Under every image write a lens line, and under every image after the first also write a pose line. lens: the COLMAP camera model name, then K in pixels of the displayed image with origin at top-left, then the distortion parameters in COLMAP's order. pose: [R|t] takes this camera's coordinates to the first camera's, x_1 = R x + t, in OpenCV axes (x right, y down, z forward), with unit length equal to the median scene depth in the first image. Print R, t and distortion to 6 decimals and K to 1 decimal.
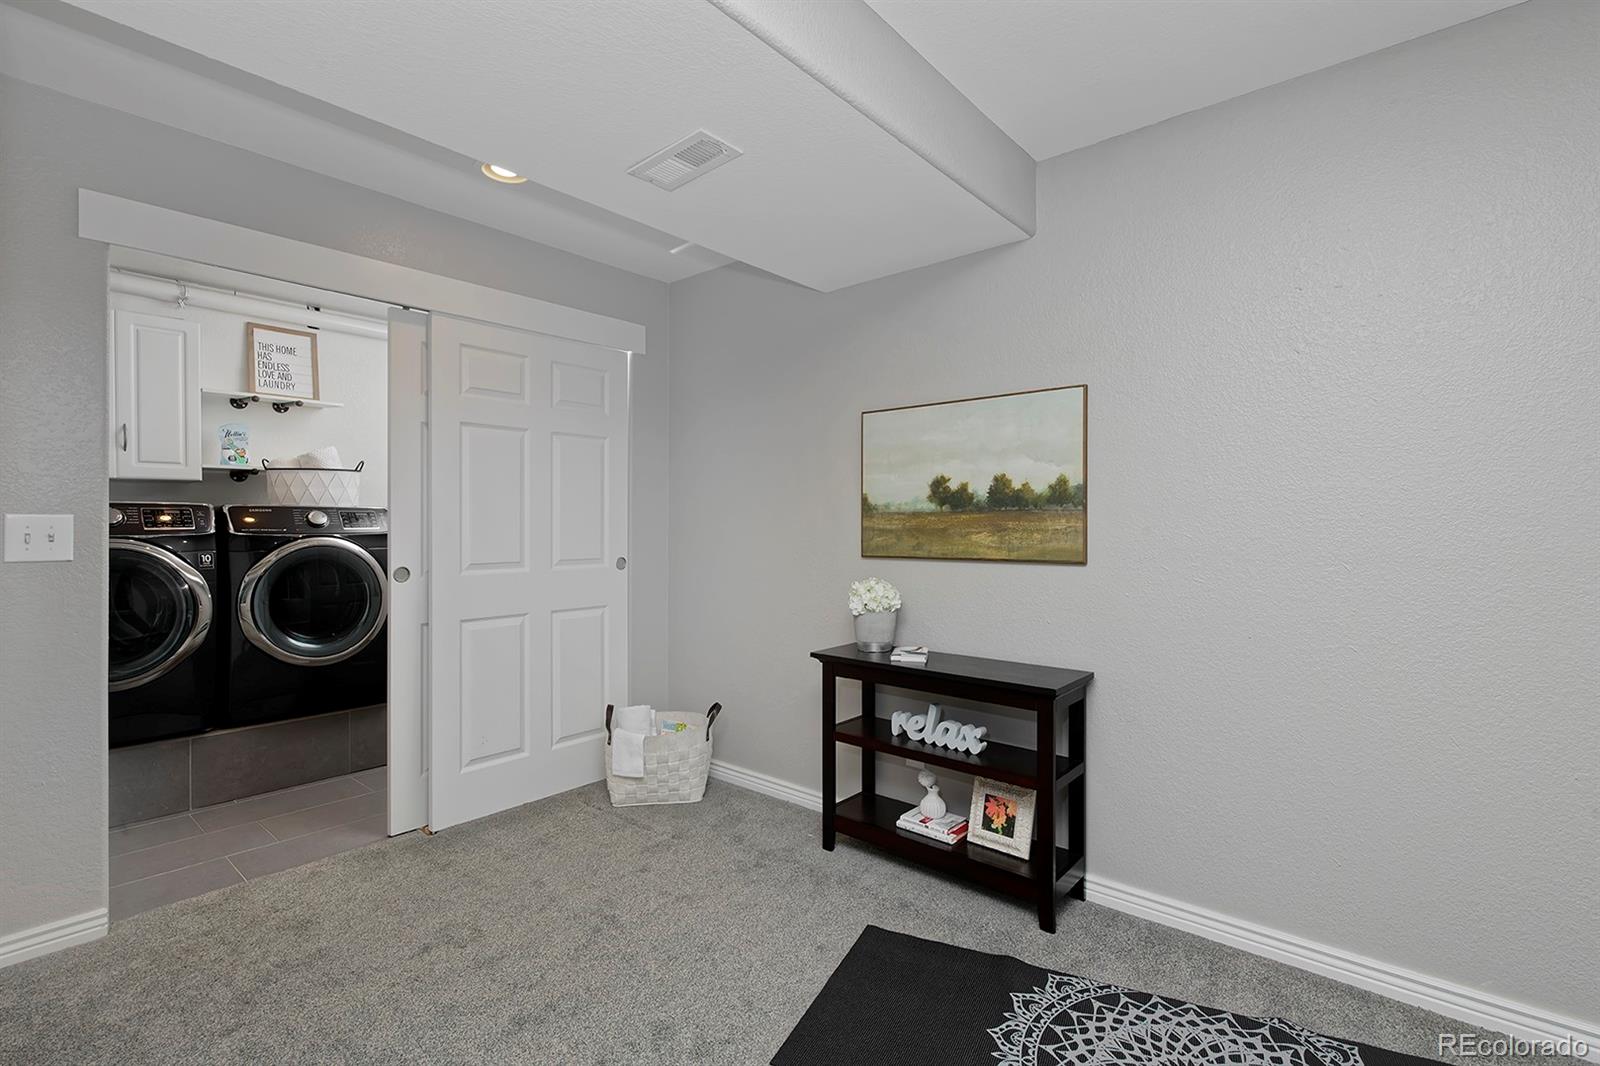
lens RADIAL K [[746.0, 0, 800.0], [0, 746.0, 533.0], [0, 0, 1]] dist [0.001328, 0.000099]
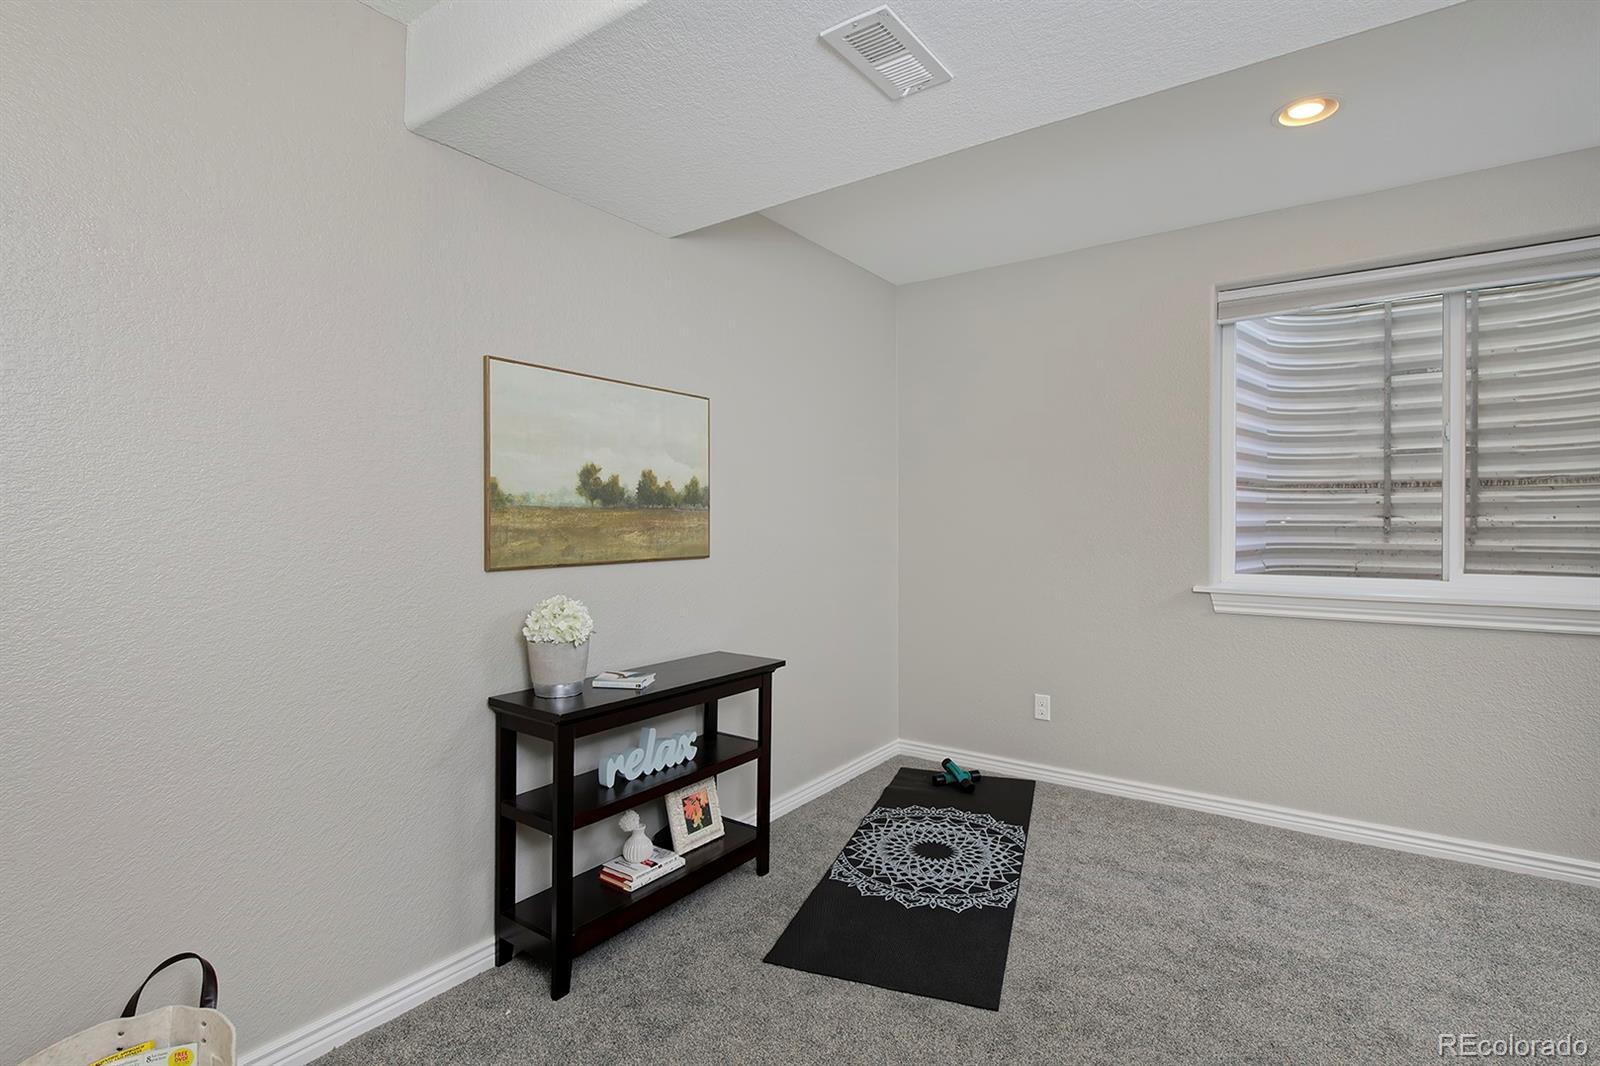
lens RADIAL K [[794.3, 0, 795.6], [0, 794.3, 530.1], [0, 0, 1]] dist [-0.000795, 0.000521]
pose [[-0.119847, -0.014015, 0.992693, -0.722773], [0.005286, 0.999877, 0.014755, -0.015277], [-0.992778, 0.007016, -0.119758, 0.887168]]
